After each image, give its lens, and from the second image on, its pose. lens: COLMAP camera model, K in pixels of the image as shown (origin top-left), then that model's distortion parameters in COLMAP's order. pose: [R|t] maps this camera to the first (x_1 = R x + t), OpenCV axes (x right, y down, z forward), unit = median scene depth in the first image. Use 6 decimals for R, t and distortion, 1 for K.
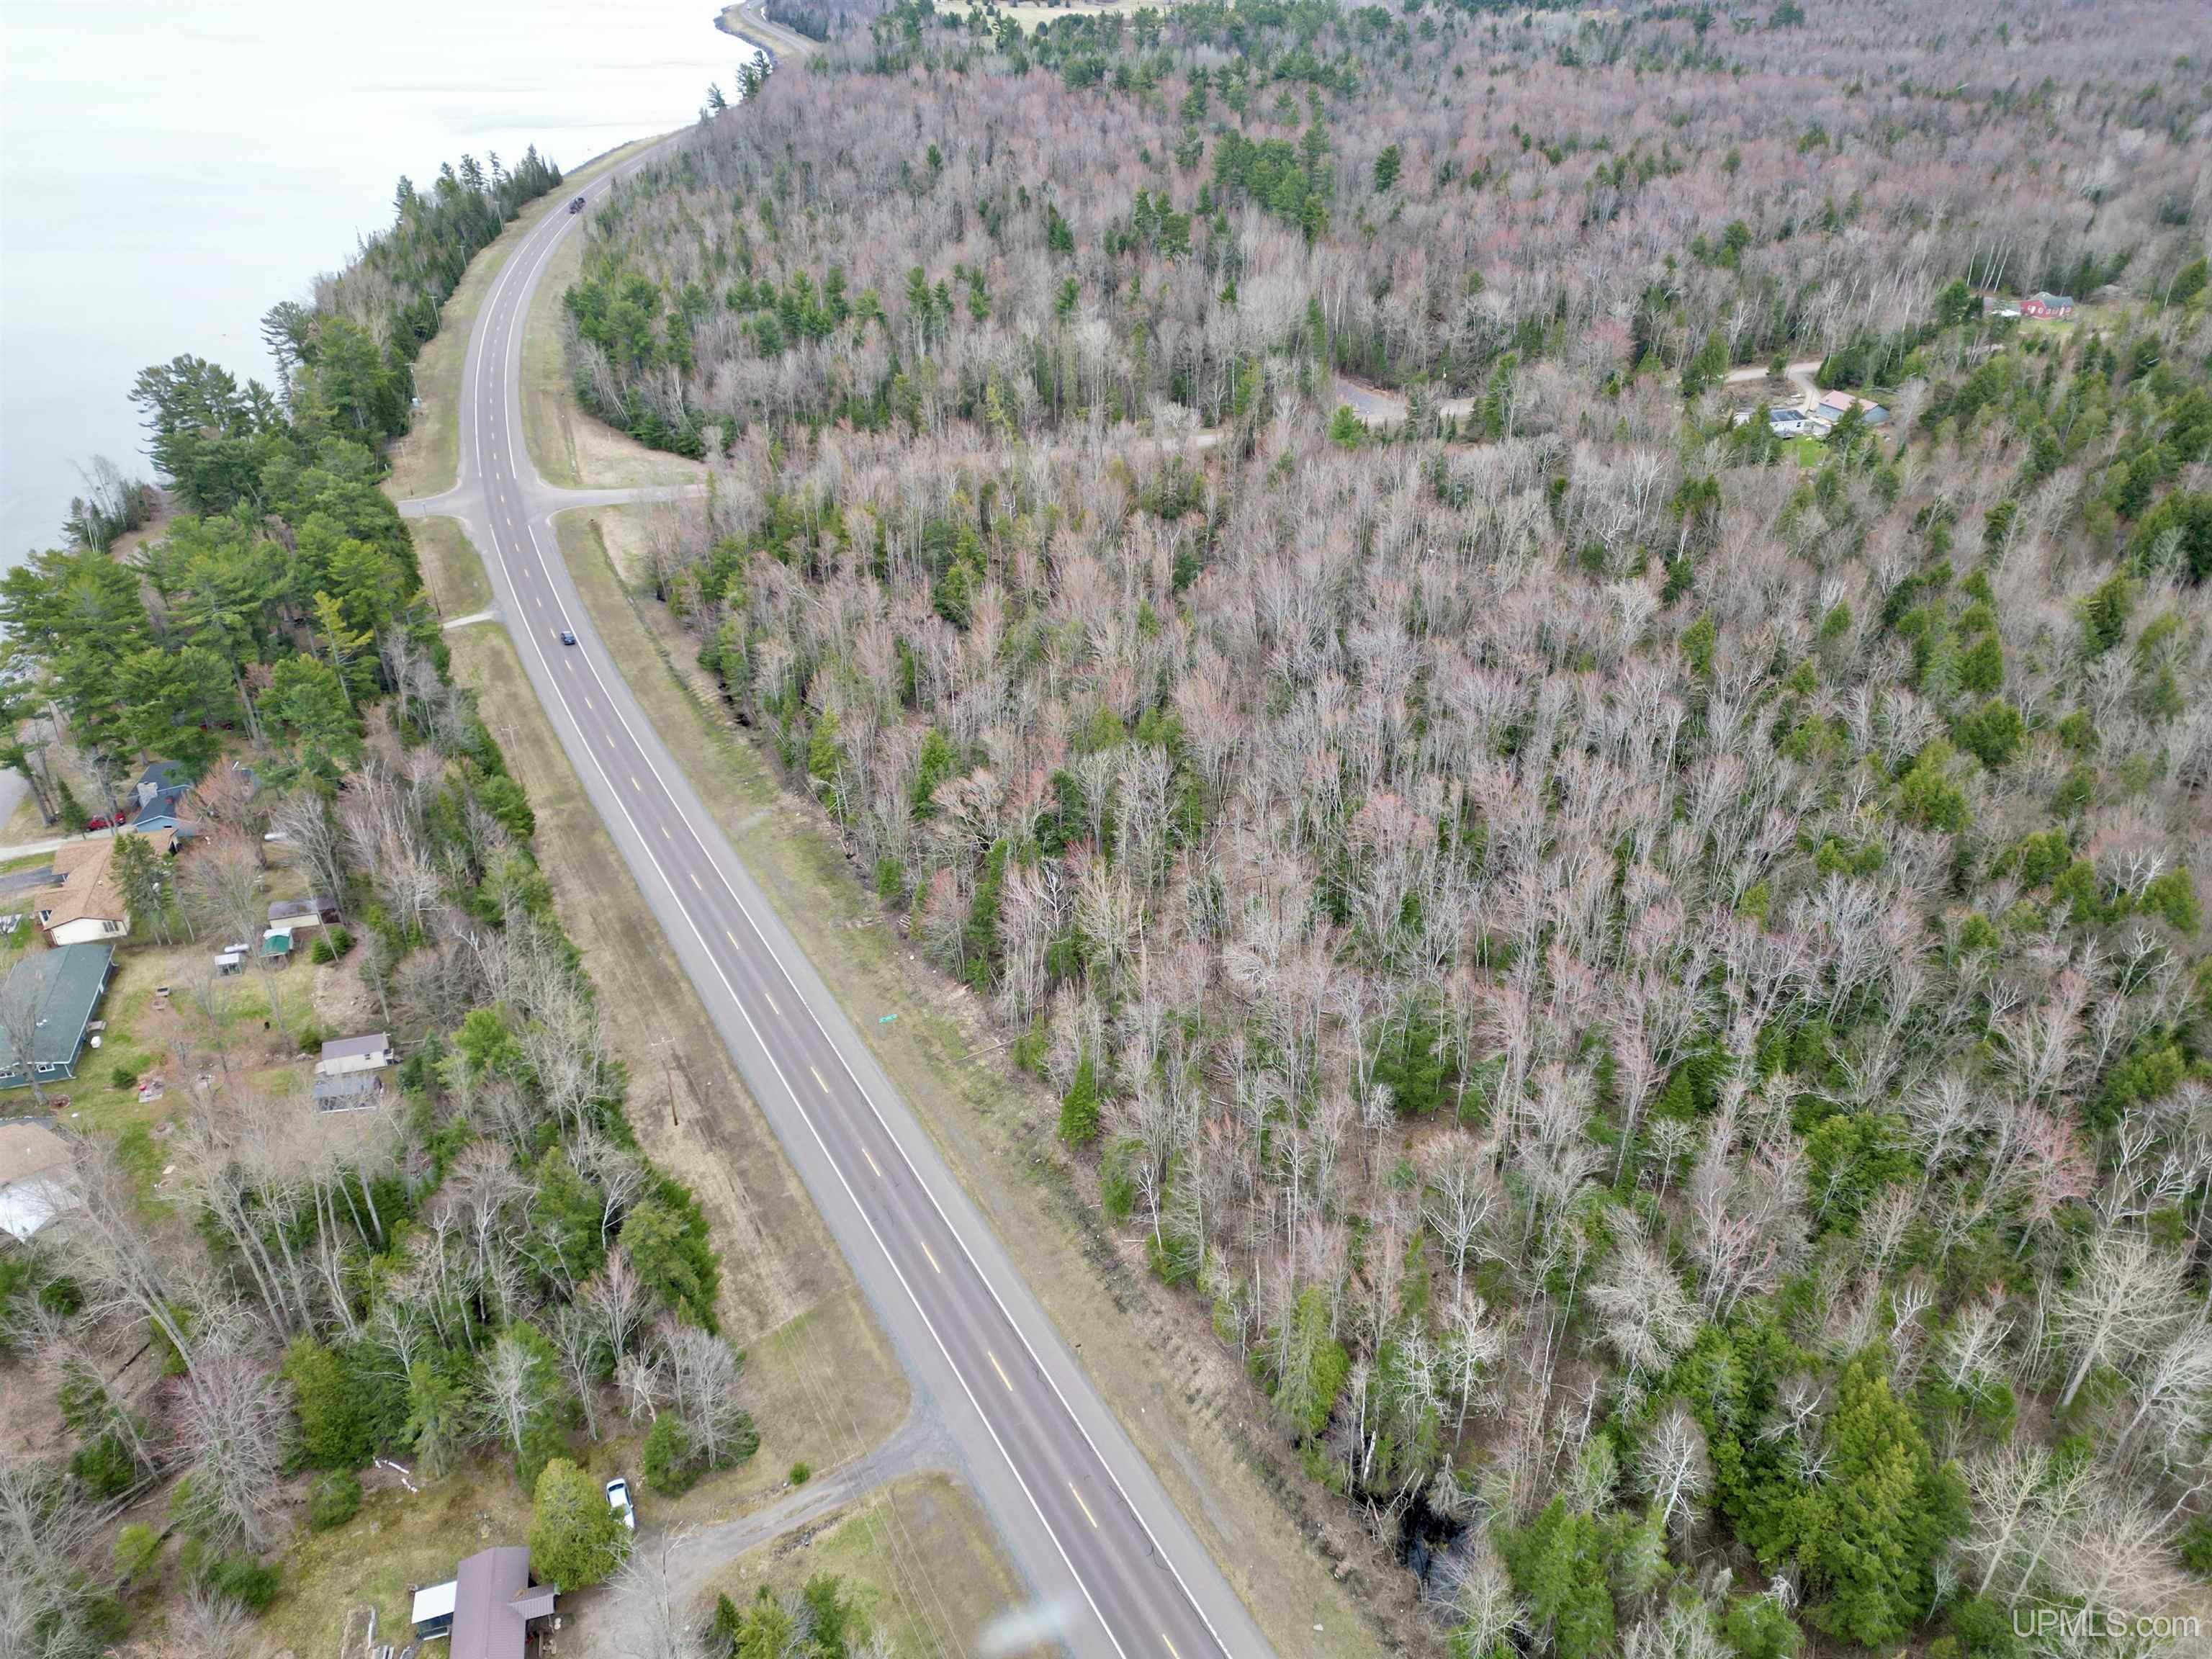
lens RADIAL K [[1526.0, 0, 1094.1], [0, 1526.0, 829.7], [0, 0, 1]] dist [0.086174, -0.074762]
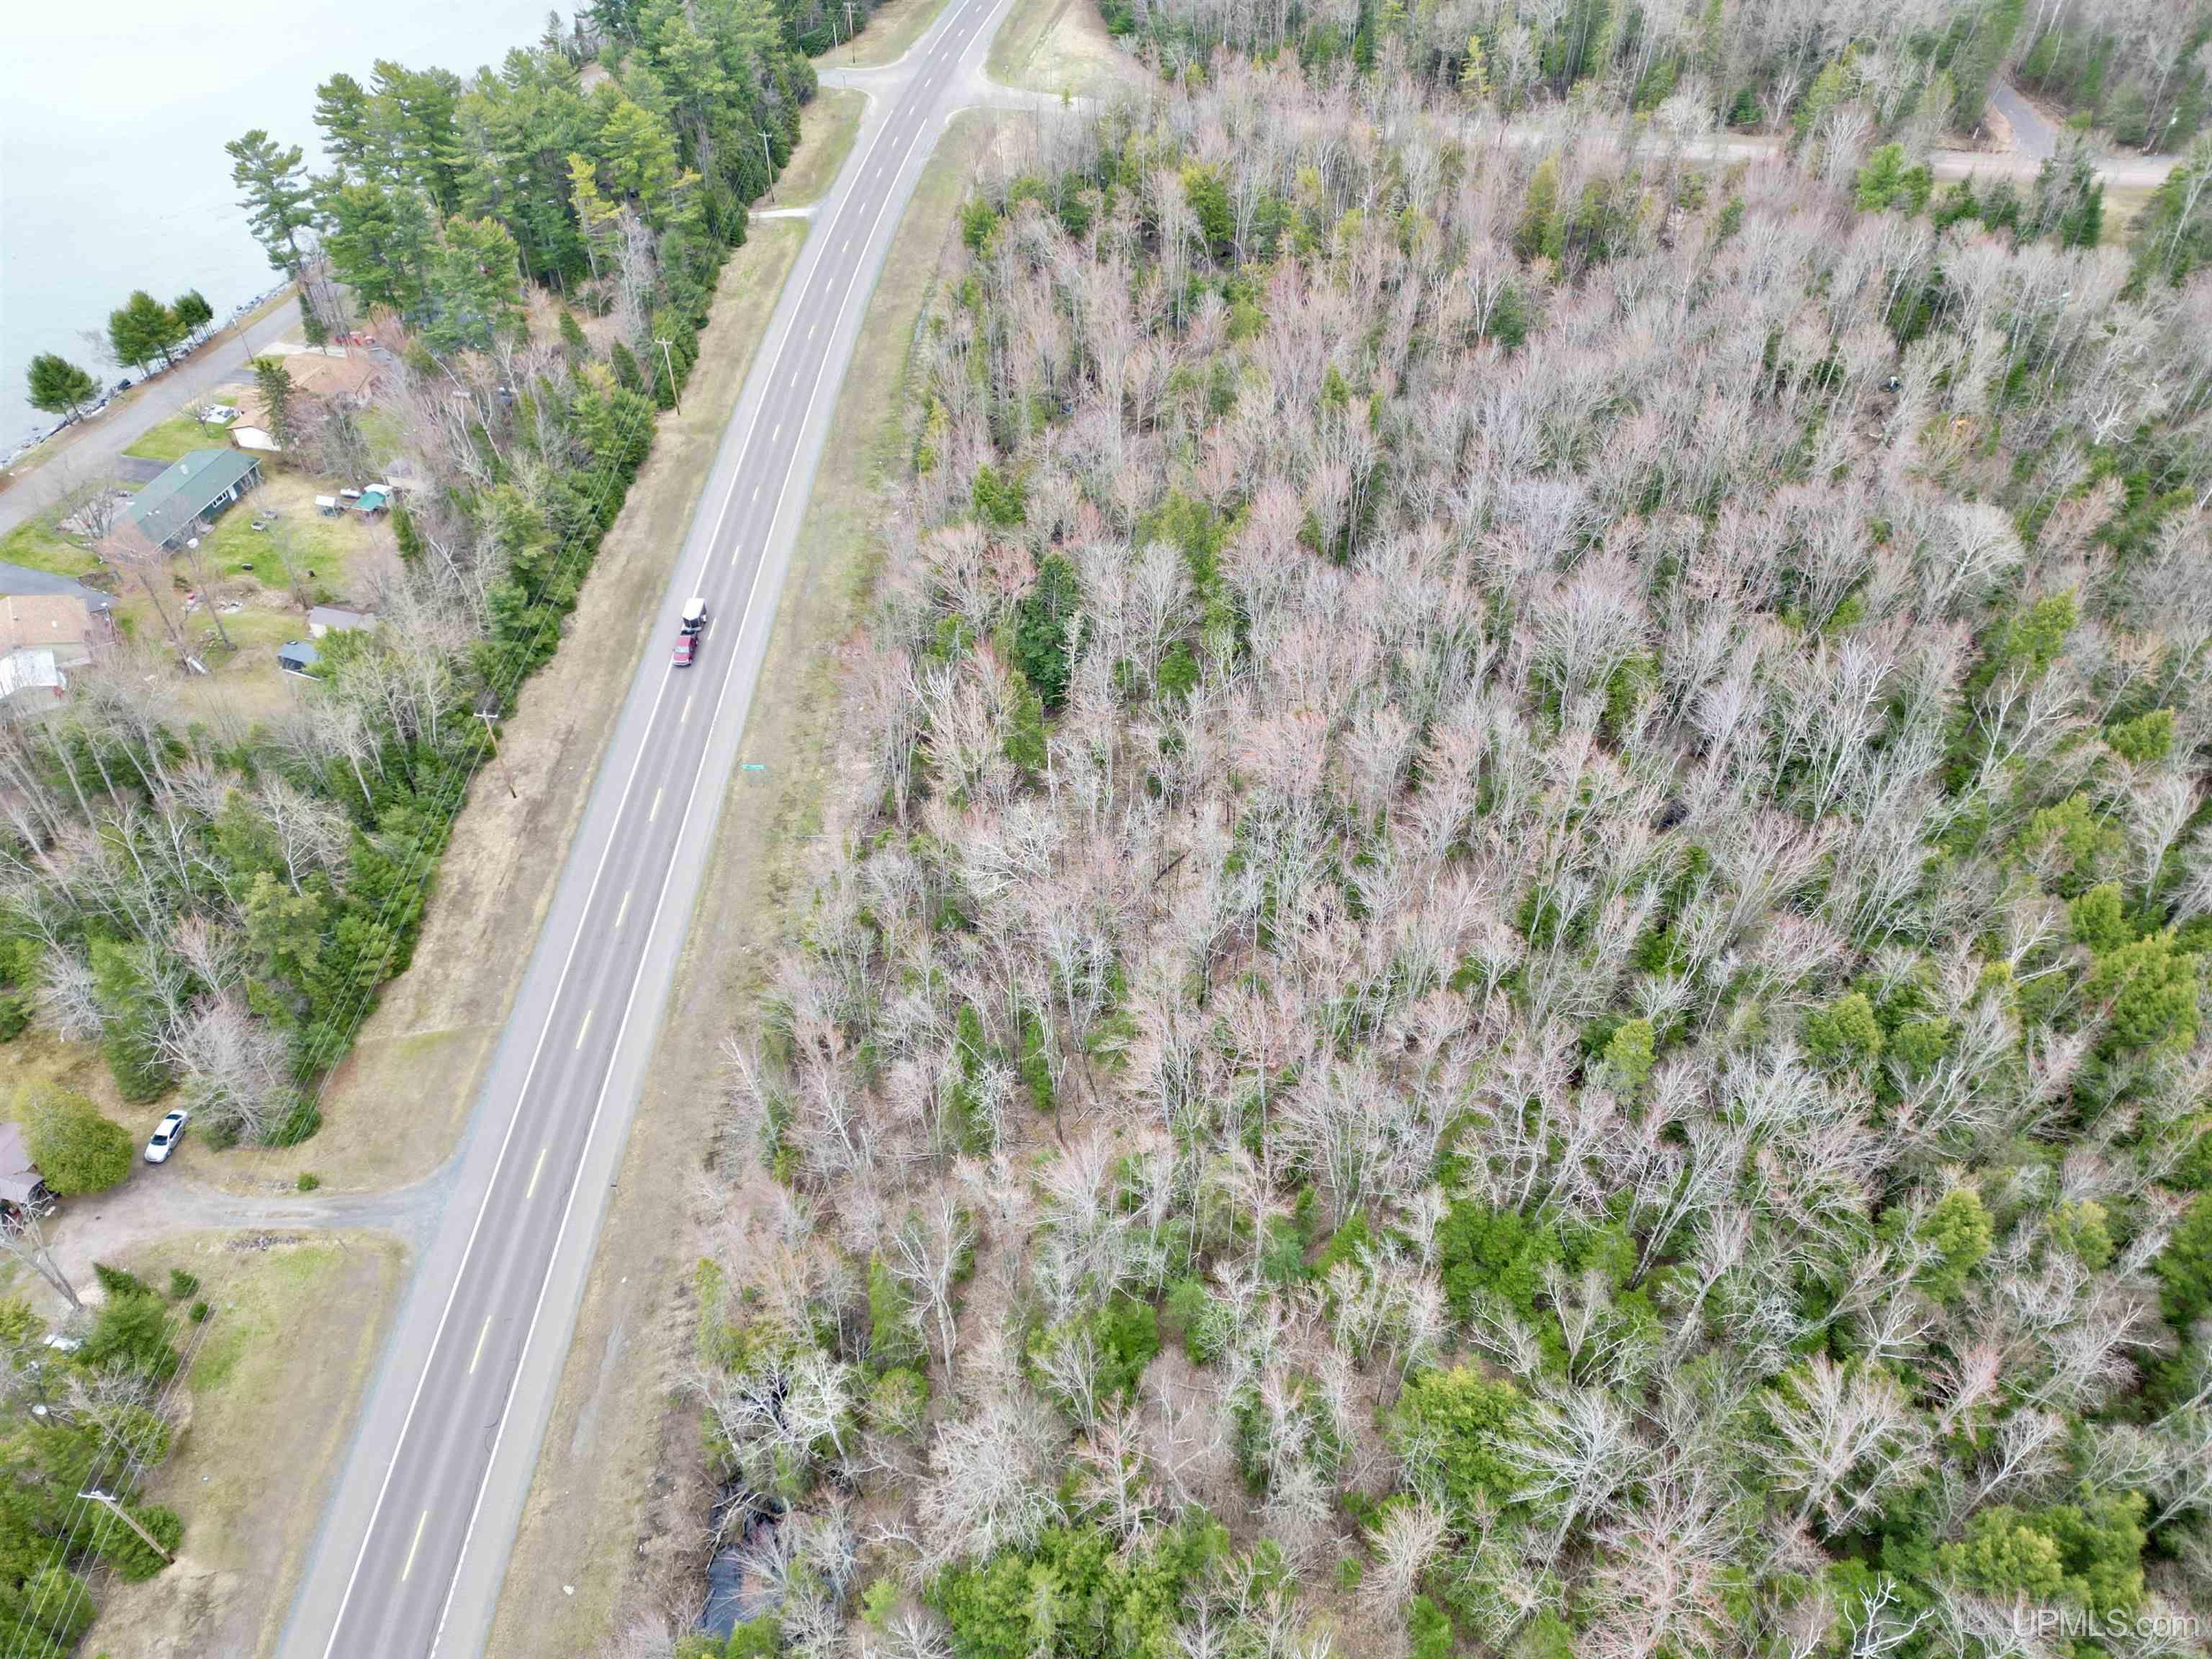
lens RADIAL K [[1526.0, 0, 1090.4], [0, 1526.0, 840.7], [0, 0, 1]] dist [0.086174, -0.074762]
pose [[0.857611, 0.353702, -0.373361, 0.314403], [-0.257955, 0.923871, 0.282703, -0.117112], [0.444930, -0.146139, 0.883562, 0.216258]]
